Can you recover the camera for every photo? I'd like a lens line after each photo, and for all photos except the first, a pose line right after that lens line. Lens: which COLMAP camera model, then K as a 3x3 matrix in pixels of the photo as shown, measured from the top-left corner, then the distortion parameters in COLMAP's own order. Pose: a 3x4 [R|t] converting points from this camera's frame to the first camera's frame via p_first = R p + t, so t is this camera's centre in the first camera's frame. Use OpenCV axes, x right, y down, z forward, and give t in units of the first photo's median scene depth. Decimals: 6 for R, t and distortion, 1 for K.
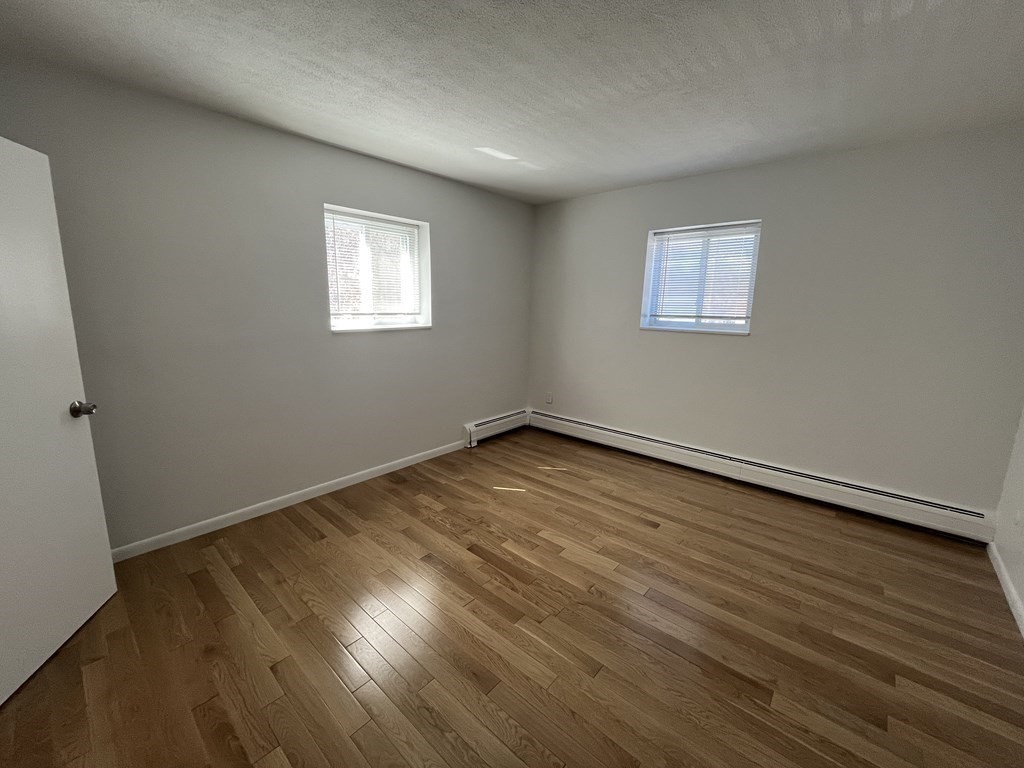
lens RADIAL K [[413.2, 0, 506.3], [0, 413.2, 379.8], [0, 0, 1]] dist [-0.000416, -0.000296]
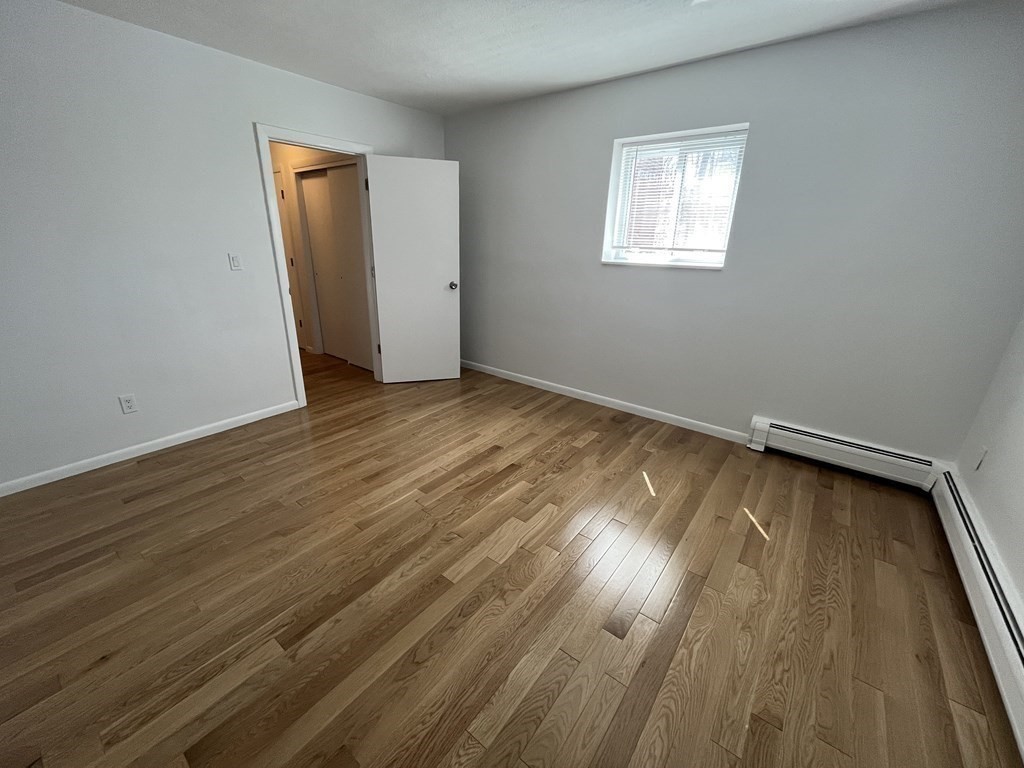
lens RADIAL K [[413.2, 0, 506.3], [0, 413.2, 379.8], [0, 0, 1]] dist [-0.000416, -0.000296]
pose [[0.057386, 0.311495, -0.948513, 0.698757], [-0.200690, 0.934284, 0.294680, -0.094658], [0.977973, 0.173446, 0.116129, 0.651326]]
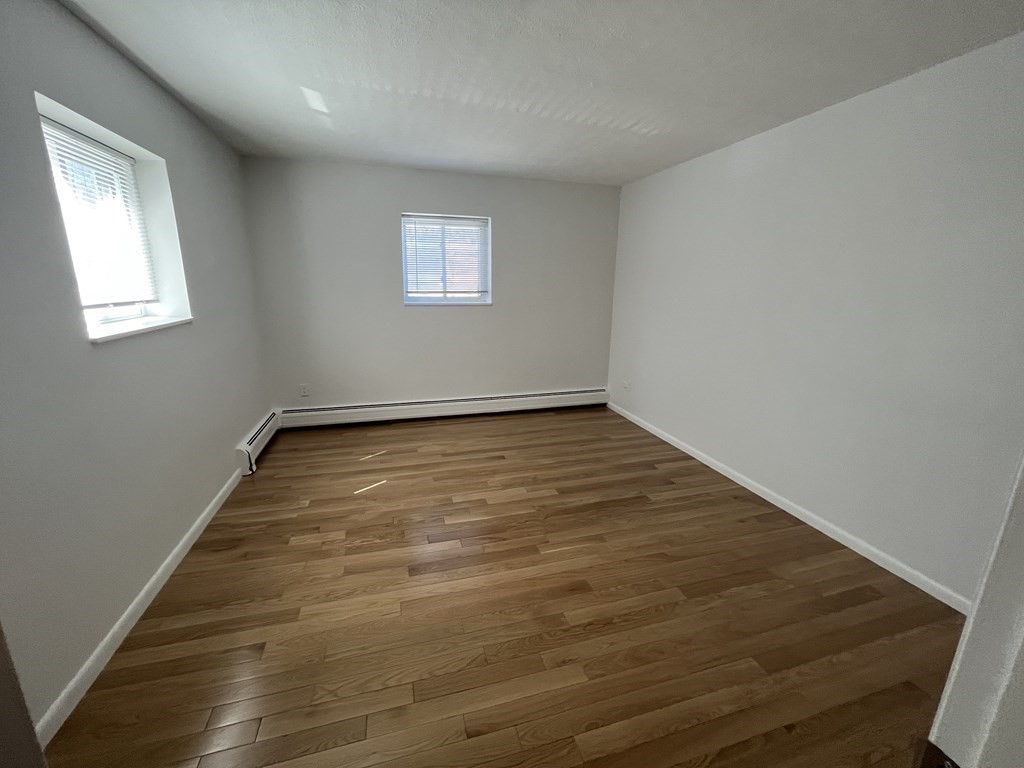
lens RADIAL K [[413.2, 0, 506.3], [0, 413.2, 379.8], [0, 0, 1]] dist [-0.000416, -0.000296]
pose [[0.536879, -0.204737, 0.818440, -0.565105], [0.151191, 0.977751, 0.145411, -0.060799], [-0.830002, 0.045673, 0.555888, 0.235725]]
